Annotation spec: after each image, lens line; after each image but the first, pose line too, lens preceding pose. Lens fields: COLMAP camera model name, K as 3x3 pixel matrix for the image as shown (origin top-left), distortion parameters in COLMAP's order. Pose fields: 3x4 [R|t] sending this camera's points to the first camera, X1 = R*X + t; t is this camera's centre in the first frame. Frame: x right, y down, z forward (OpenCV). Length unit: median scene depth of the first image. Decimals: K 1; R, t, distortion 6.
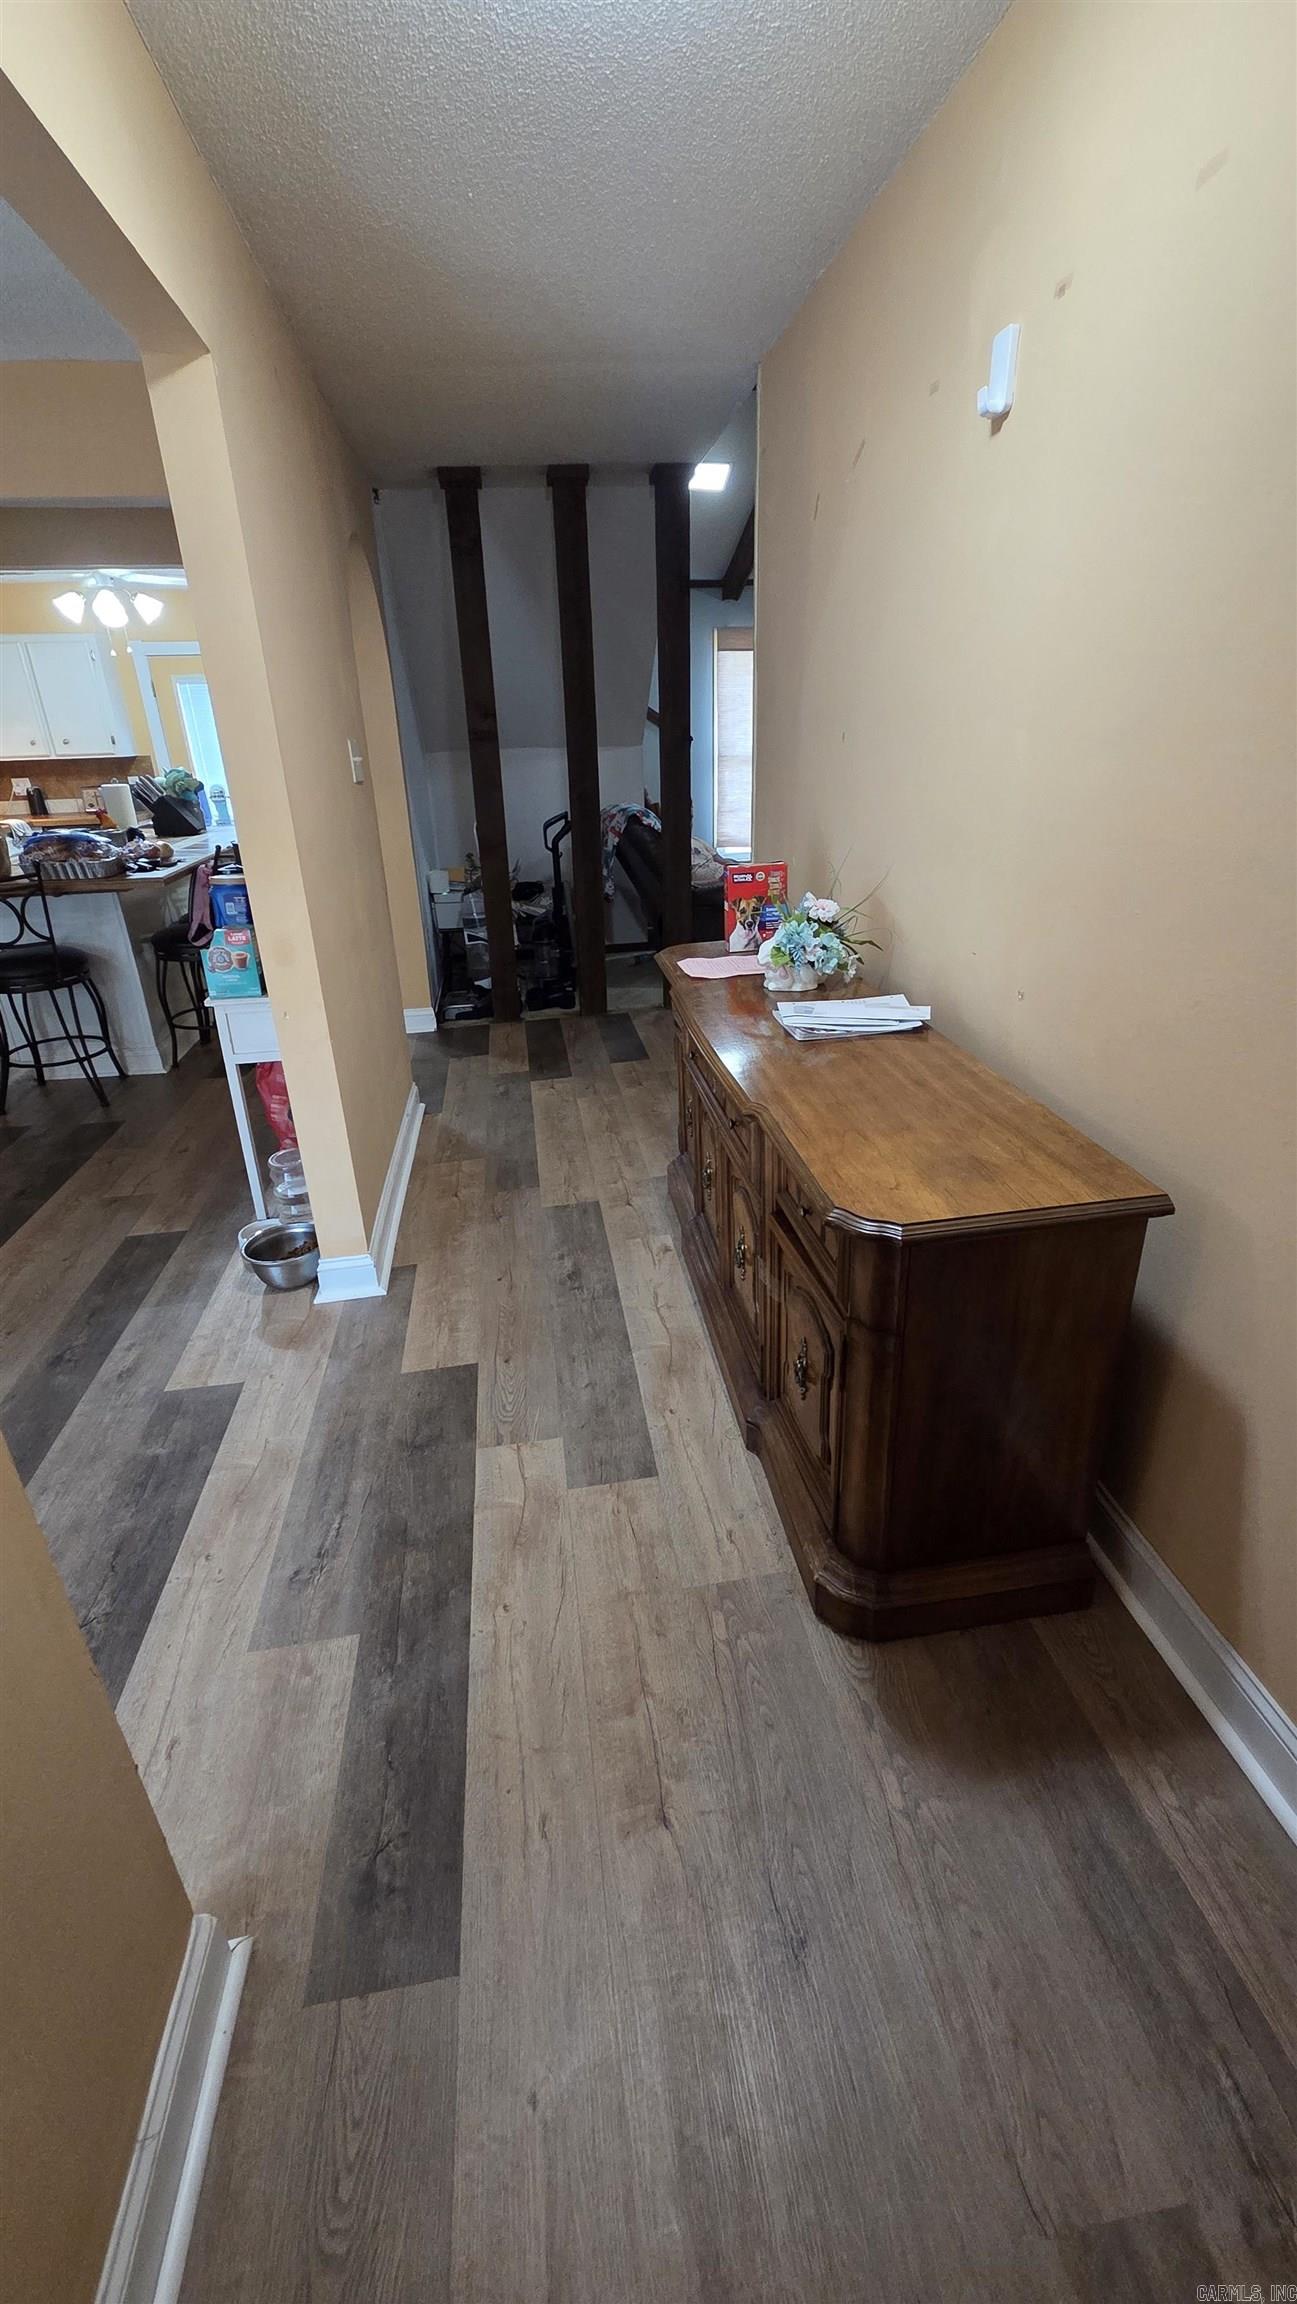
lens RADIAL K [[943.5, 0, 660.9], [0, 943.5, 1141.1], [0, 0, 1]] dist [0.004102, -0.000631]
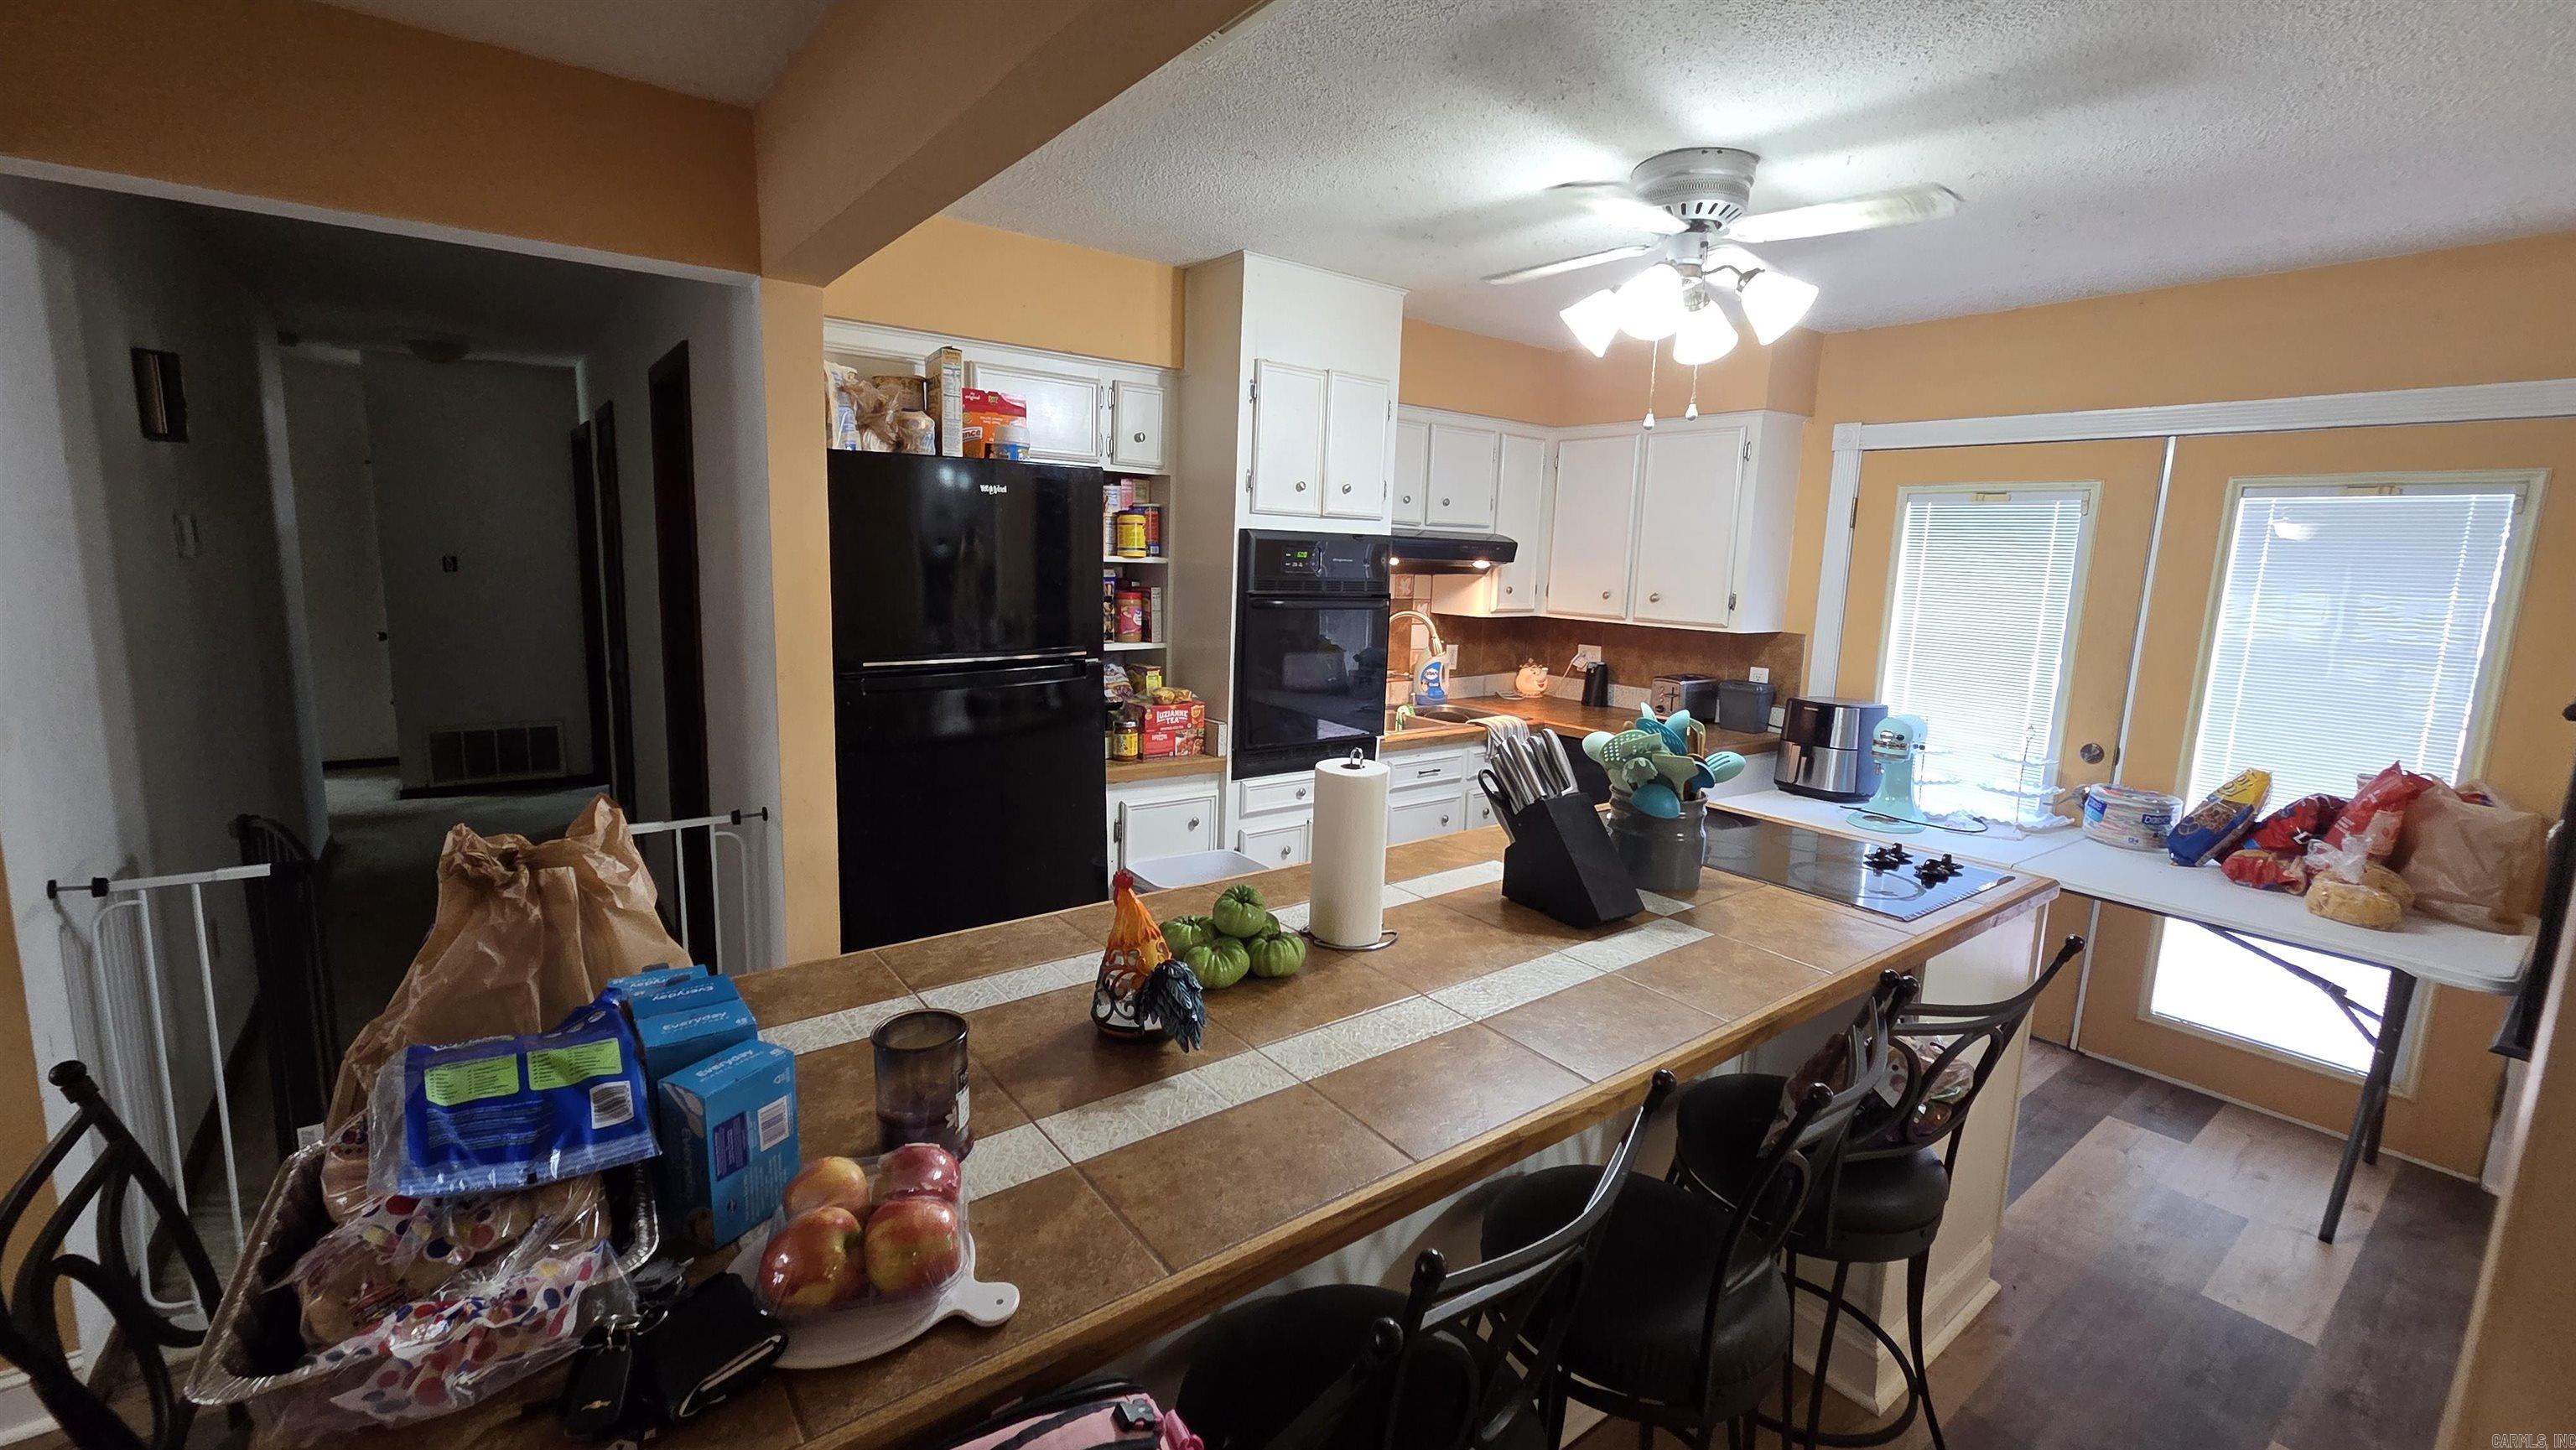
lens RADIAL K [[1054.9, 0, 1286.6], [0, 1054.9, 715.3], [0, 0, 1]] dist [0.004102, -0.000631]
pose [[0.476553, 0.181026, -0.860306, -0.190995], [-0.400512, 0.915828, -0.029148, -0.257139], [0.782616, 0.358454, 0.508944, 0.546489]]
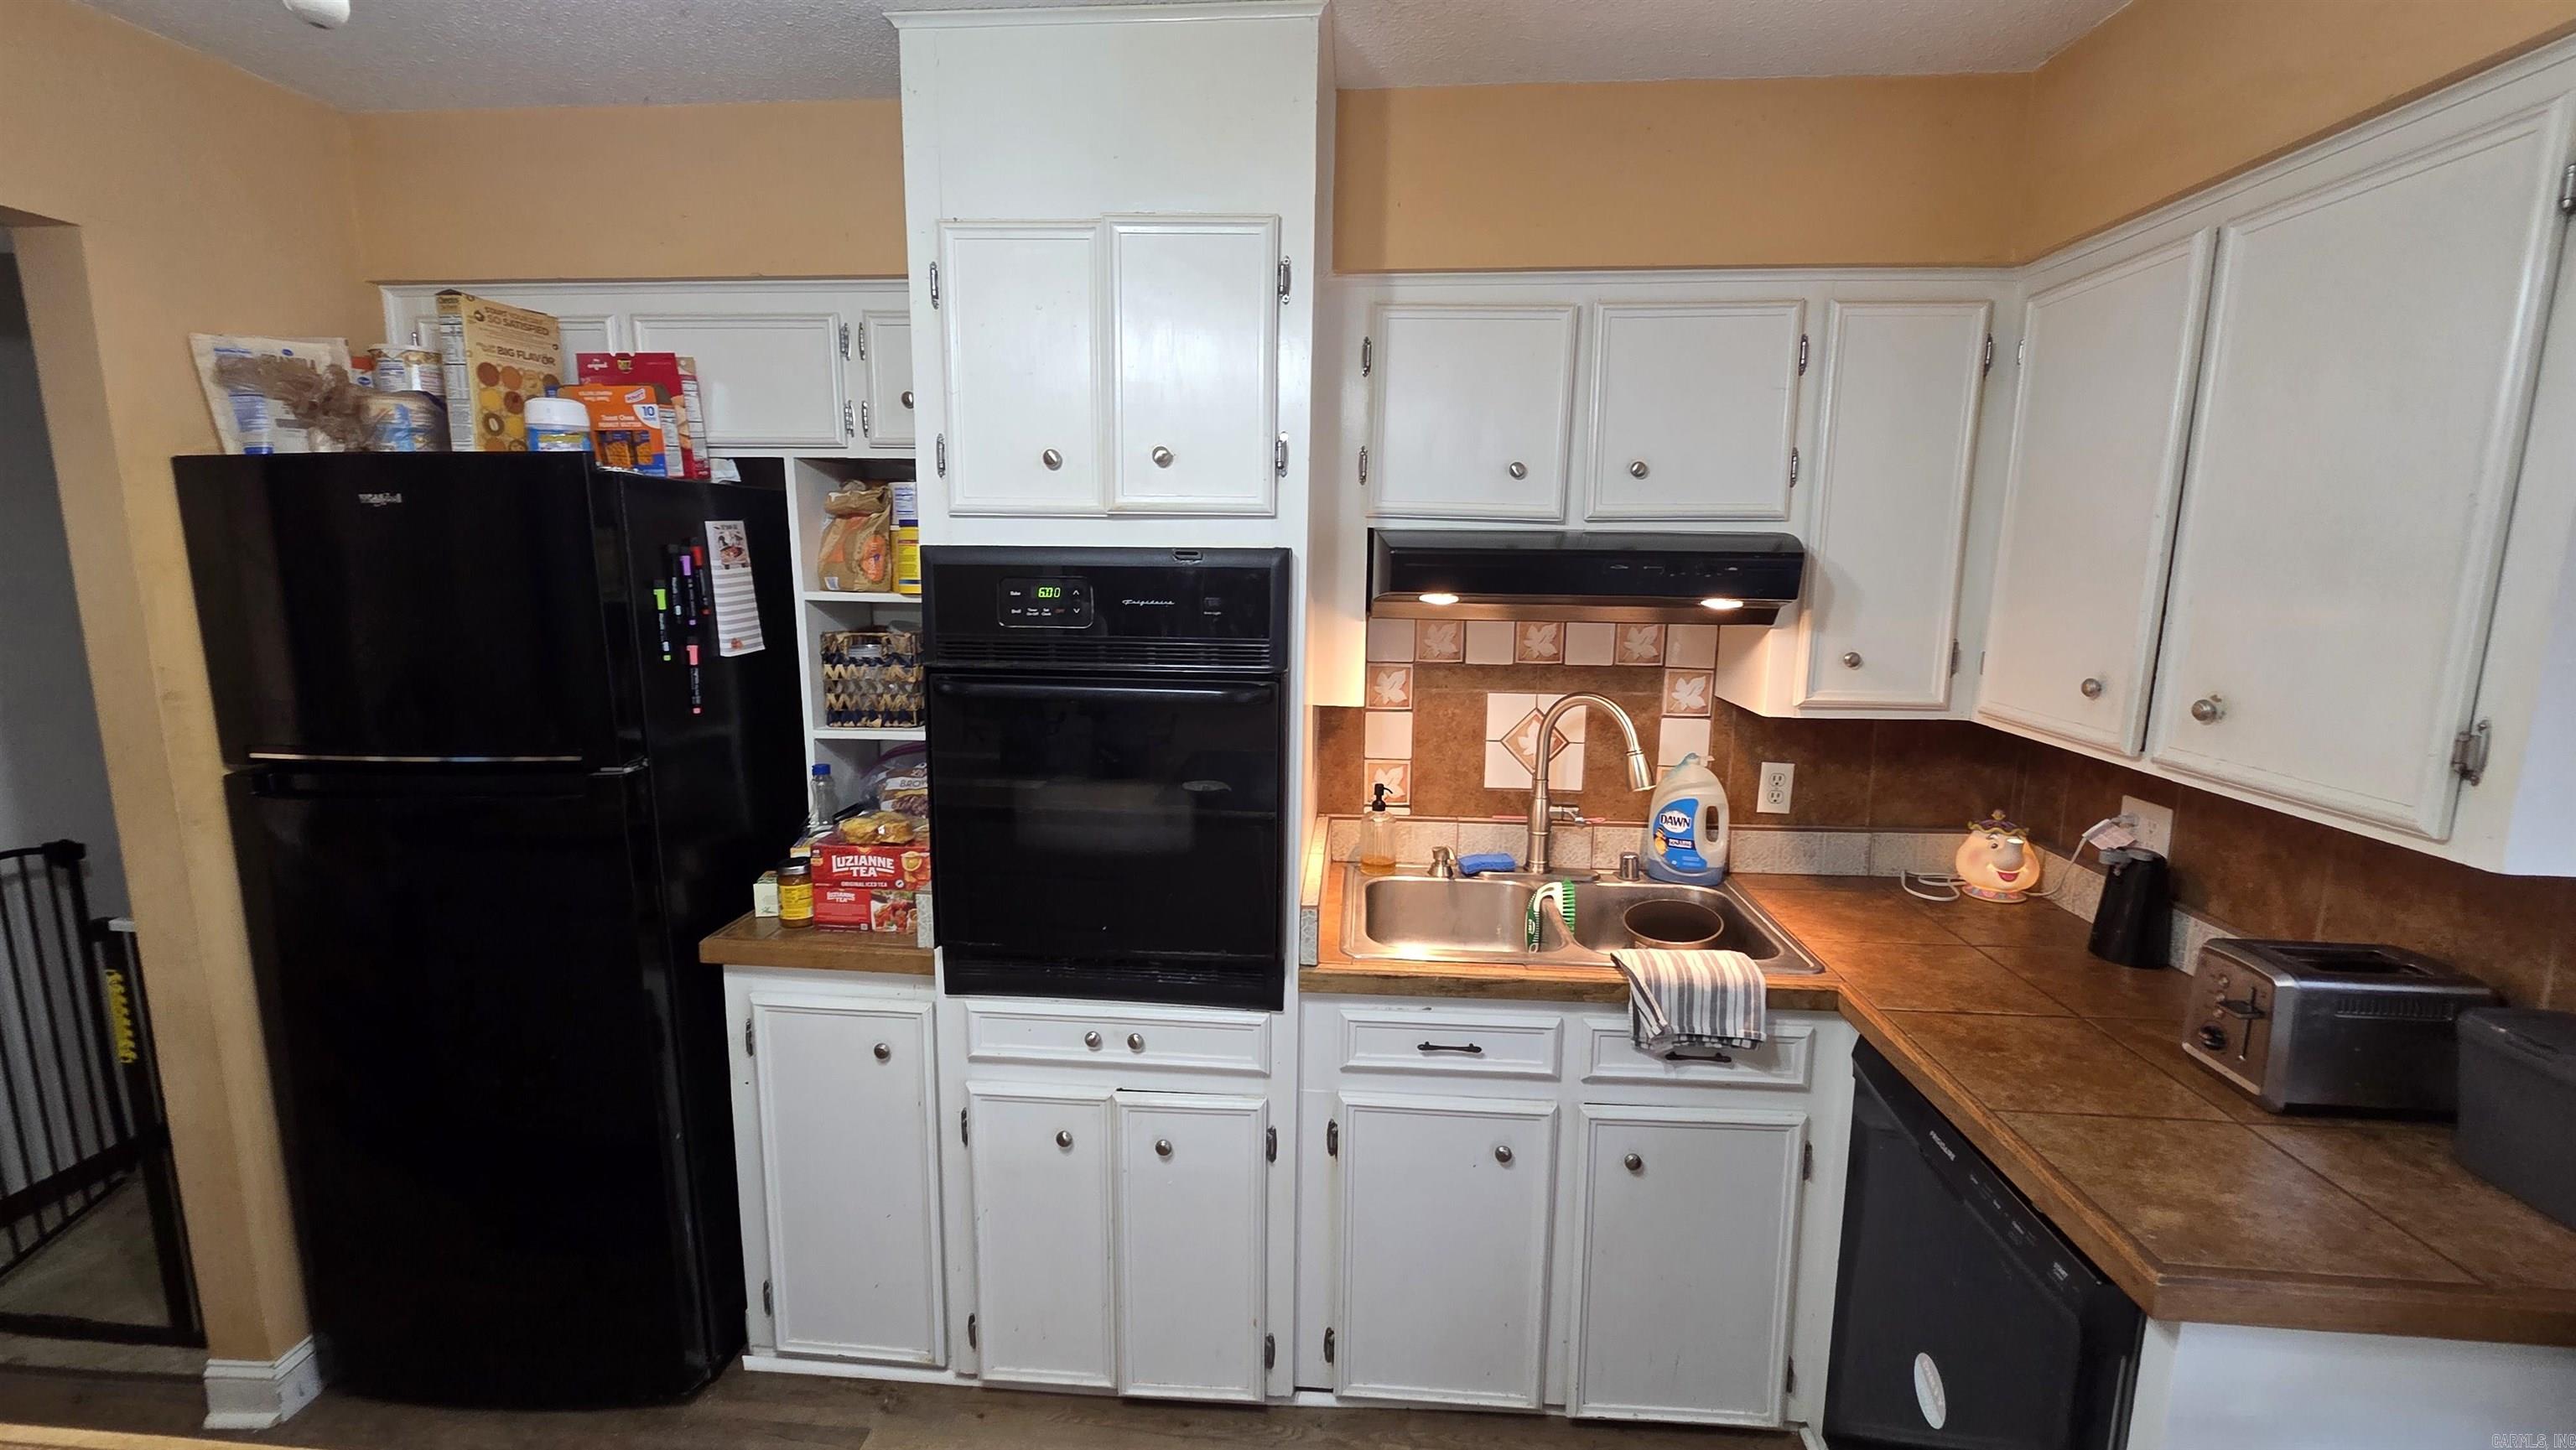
lens RADIAL K [[1054.9, 0, 1286.6], [0, 1054.9, 715.3], [0, 0, 1]] dist [0.004102, -0.000631]
pose [[-0.233897, 0.181186, -0.955230, -0.391353], [-0.397110, 0.878992, 0.263962, -0.406026], [0.887466, 0.441072, -0.133643, 0.872316]]
